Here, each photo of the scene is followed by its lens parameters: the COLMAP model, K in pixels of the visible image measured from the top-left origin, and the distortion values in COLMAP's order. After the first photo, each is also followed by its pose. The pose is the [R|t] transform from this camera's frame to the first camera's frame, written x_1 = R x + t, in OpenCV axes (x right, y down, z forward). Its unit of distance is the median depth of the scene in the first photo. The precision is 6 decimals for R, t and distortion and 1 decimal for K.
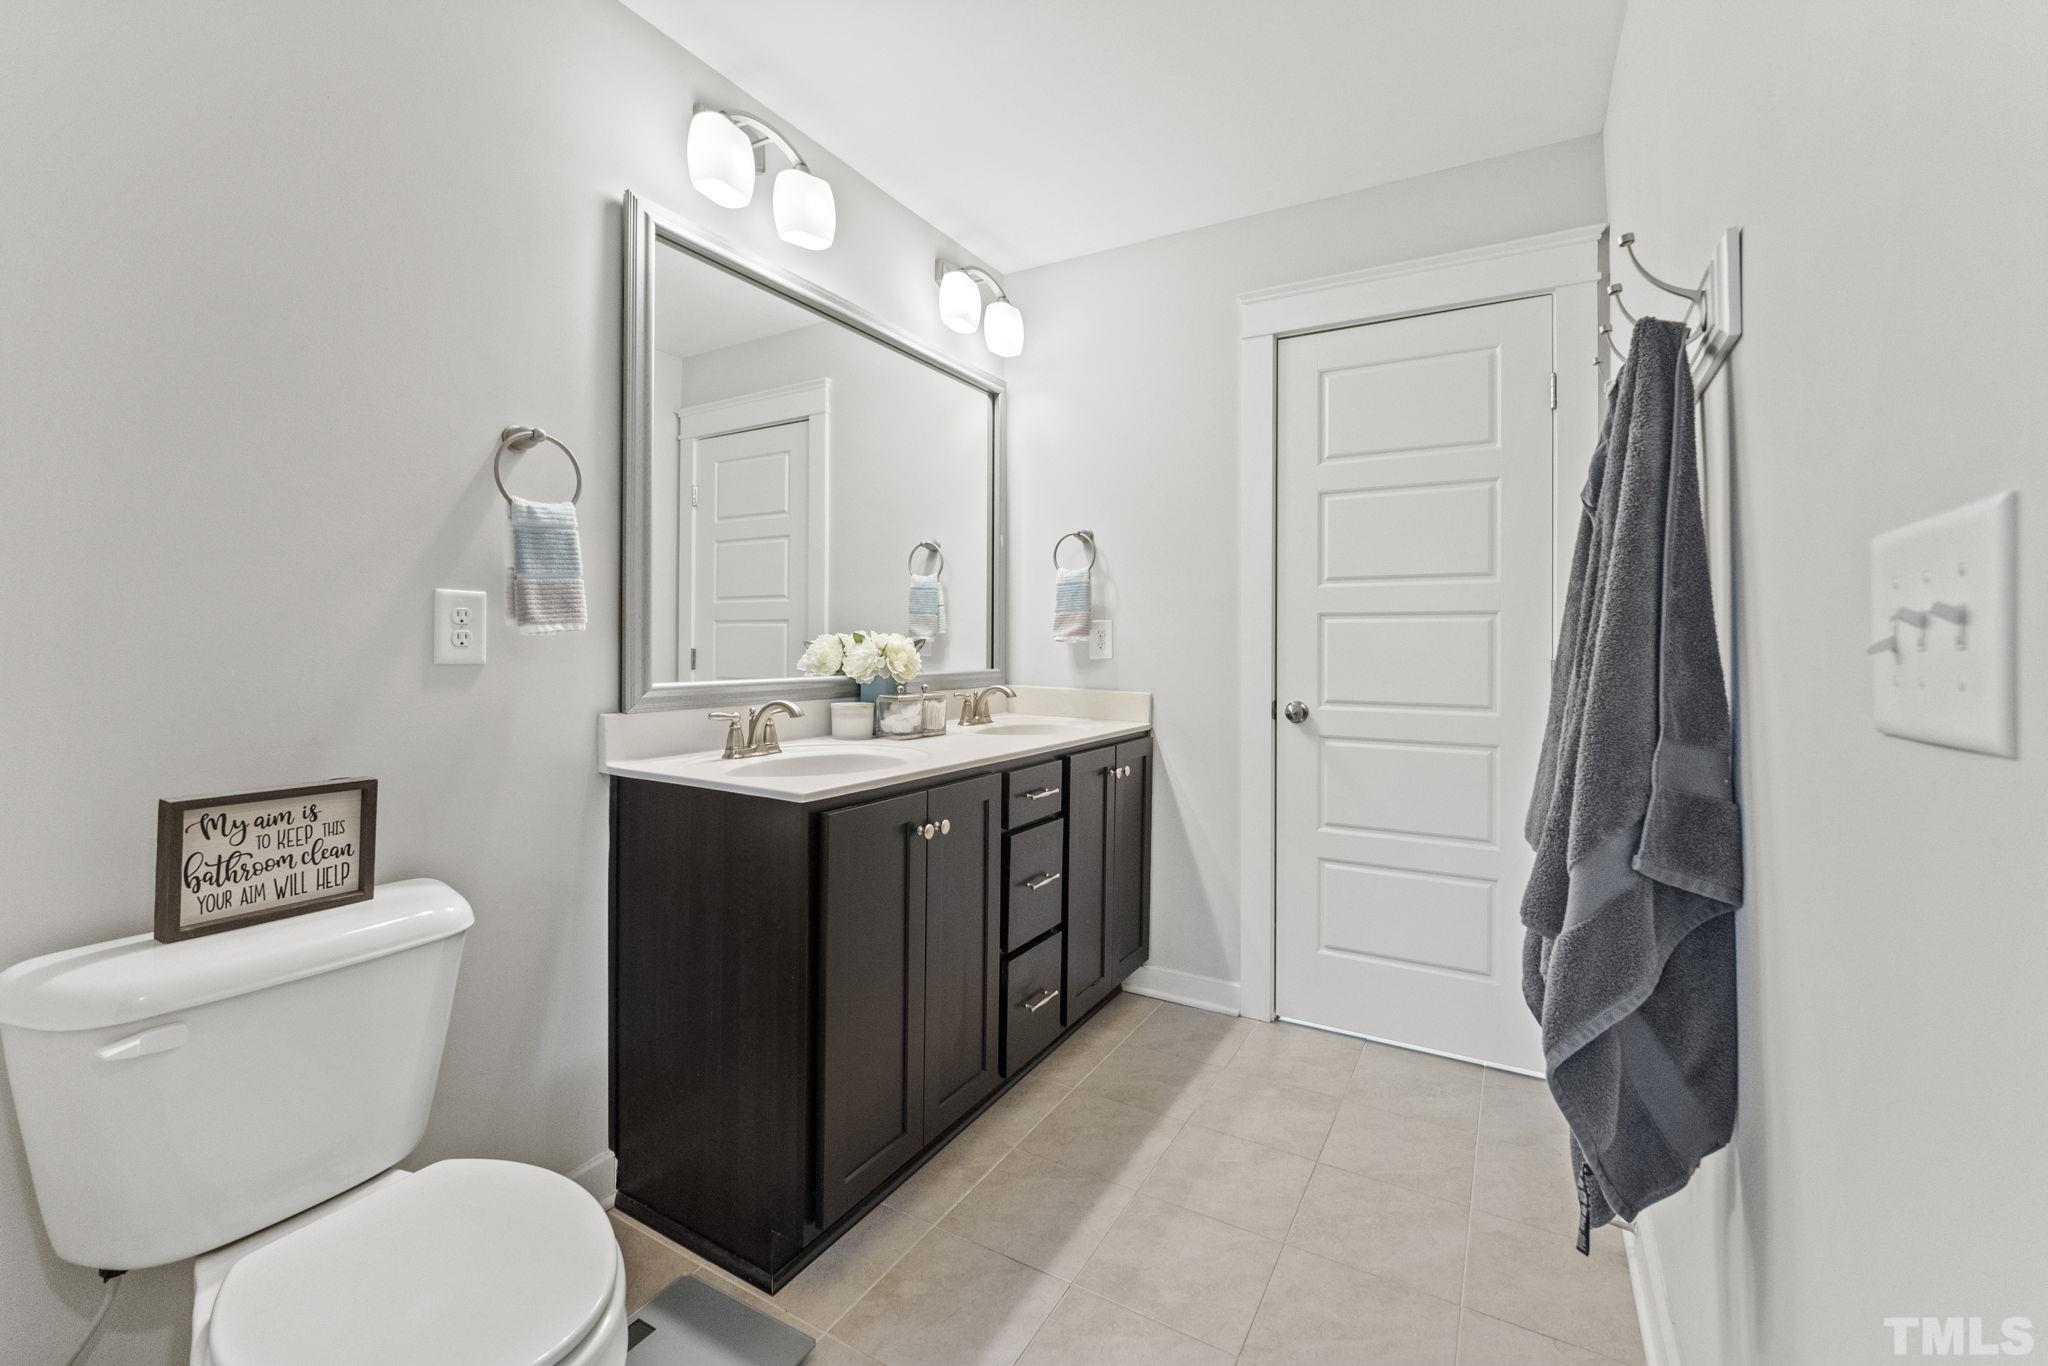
lens RADIAL K [[837.0, 0, 1046.9], [0, 837.0, 646.2], [0, 0, 1]] dist [-0.001435, -0.000134]
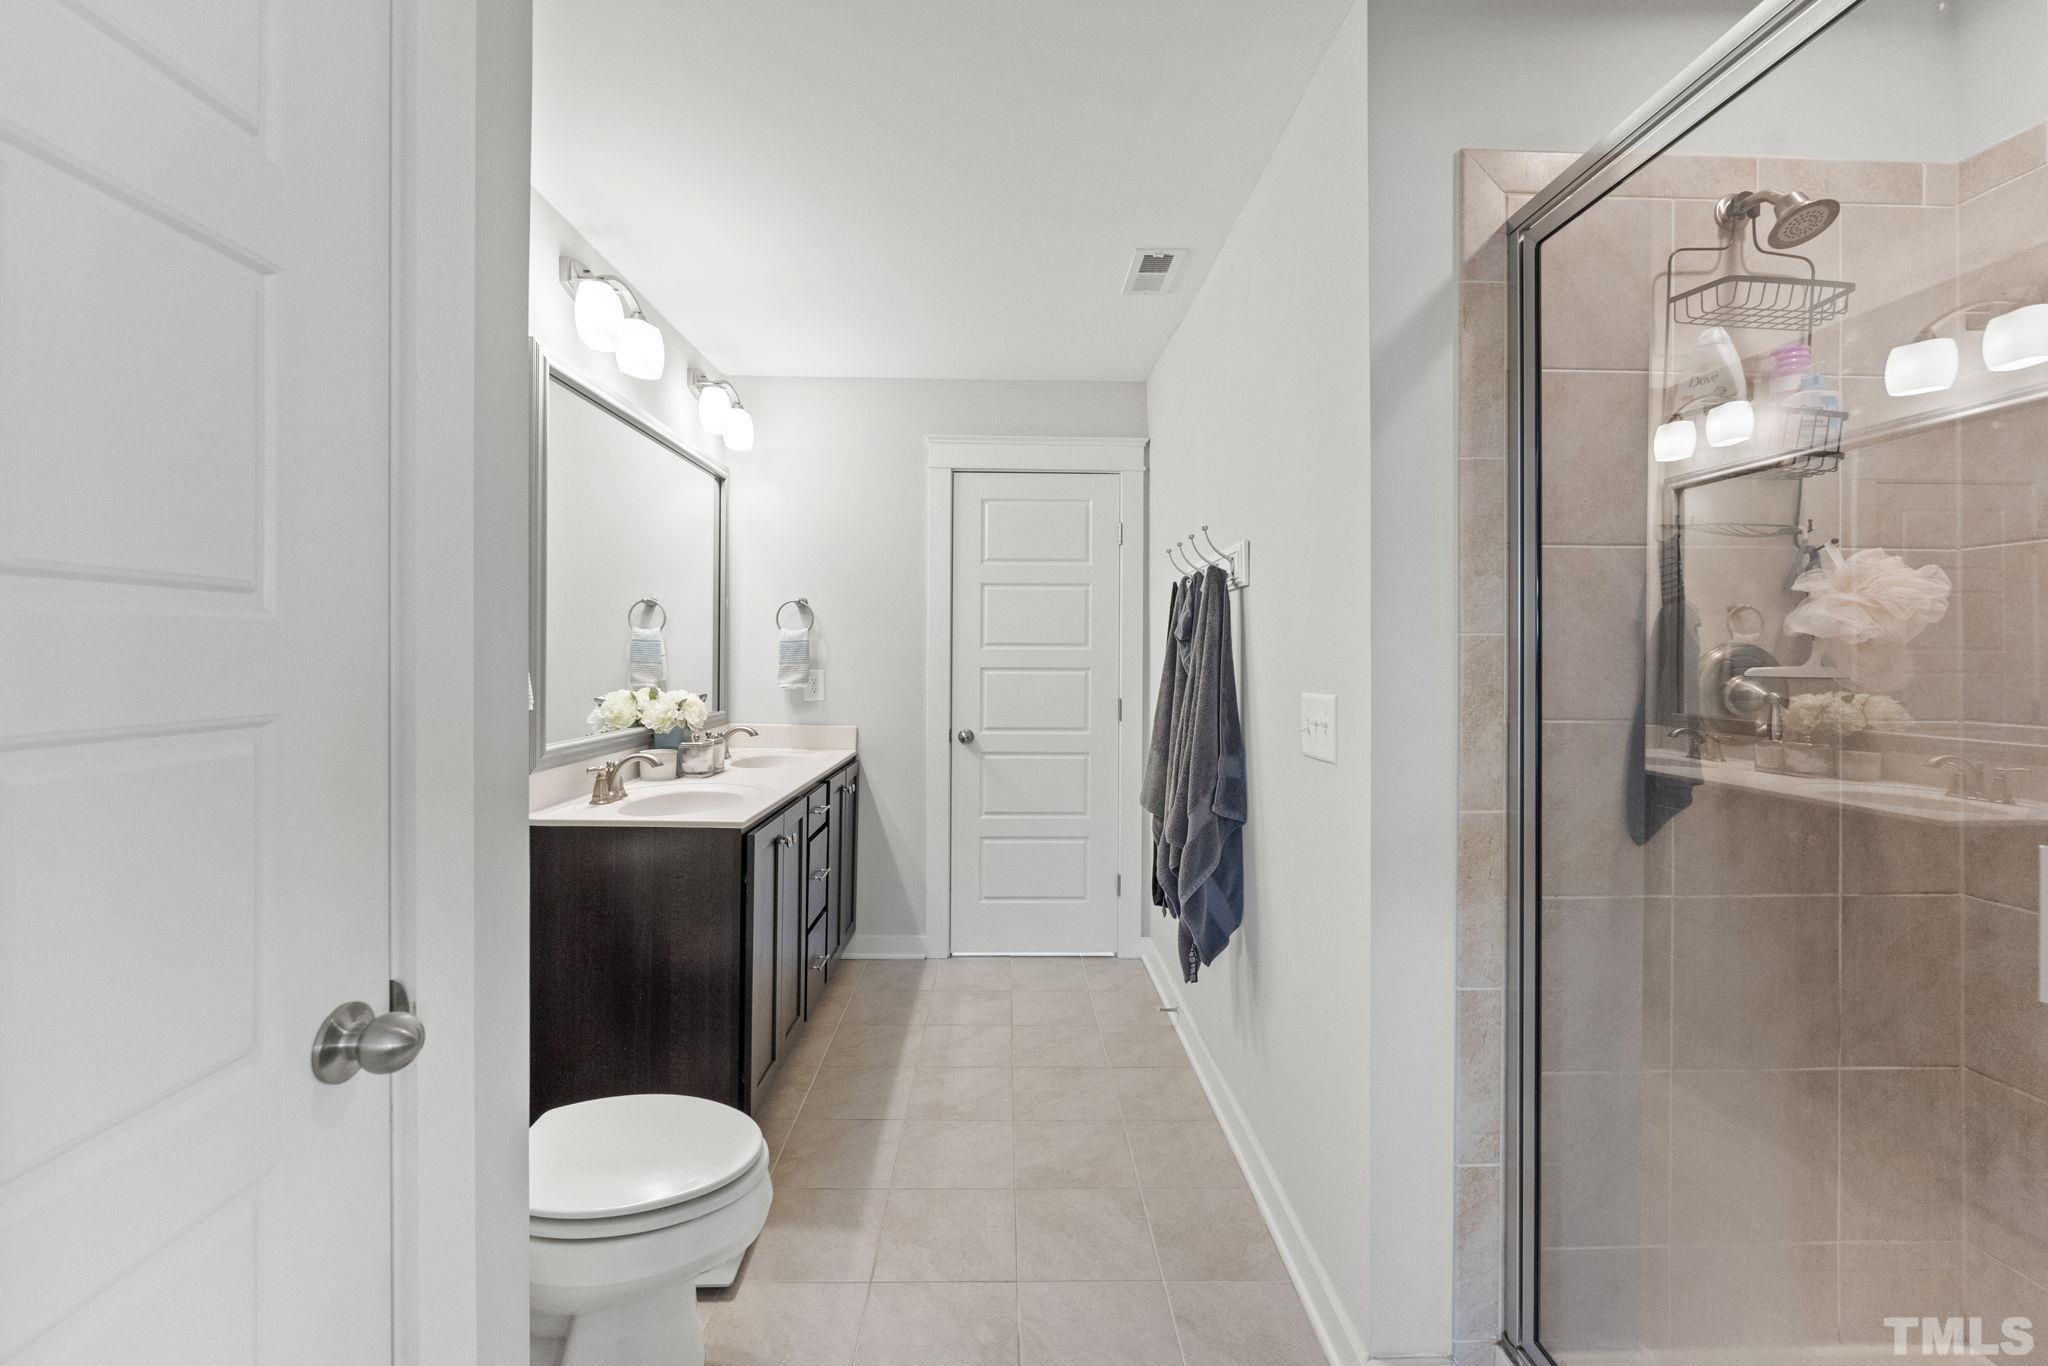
lens RADIAL K [[829.7, 0, 1023.2], [0, 829.7, 661.4], [0, 0, 1]] dist [-0.000830, -0.000022]
pose [[0.857794, -0.003855, 0.513979, -0.387859], [-0.001301, 0.999952, 0.009673, -0.071124], [-0.513991, -0.008966, 0.857748, -0.291786]]
